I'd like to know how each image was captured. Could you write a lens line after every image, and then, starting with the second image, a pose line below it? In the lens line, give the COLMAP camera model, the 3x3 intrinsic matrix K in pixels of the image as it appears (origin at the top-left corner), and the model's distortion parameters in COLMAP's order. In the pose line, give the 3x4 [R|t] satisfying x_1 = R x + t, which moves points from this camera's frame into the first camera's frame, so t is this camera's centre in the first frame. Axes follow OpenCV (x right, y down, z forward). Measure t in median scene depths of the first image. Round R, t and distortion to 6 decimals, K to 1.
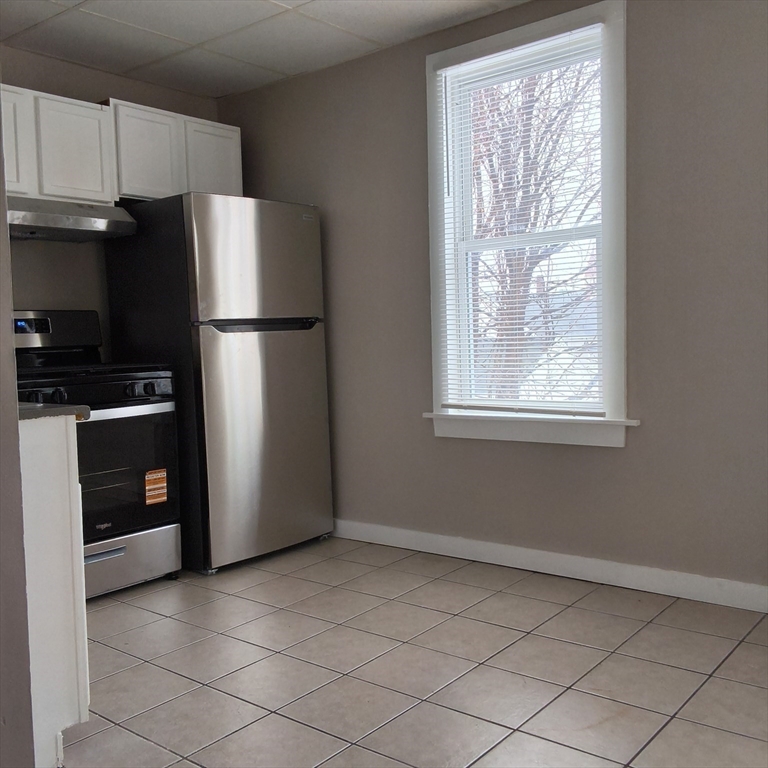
lens RADIAL K [[809.8, 0, 384.4], [0, 809.8, 380.6], [0, 0, 1]] dist [0.048984, 0.000000]
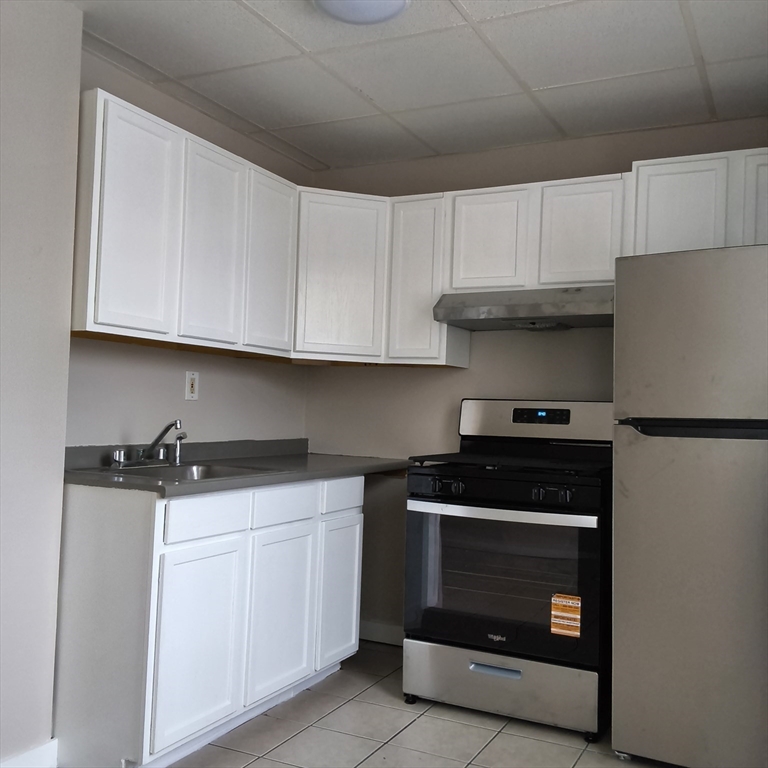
lens RADIAL K [[809.8, 0, 384.8], [0, 809.8, 389.2], [0, 0, 1]] dist [0.048984, 0.000000]
pose [[0.231356, 0.006964, -0.972844, 0.484910], [-0.096468, 0.995210, -0.015818, -0.068500], [0.968075, 0.097507, 0.230919, 0.605380]]
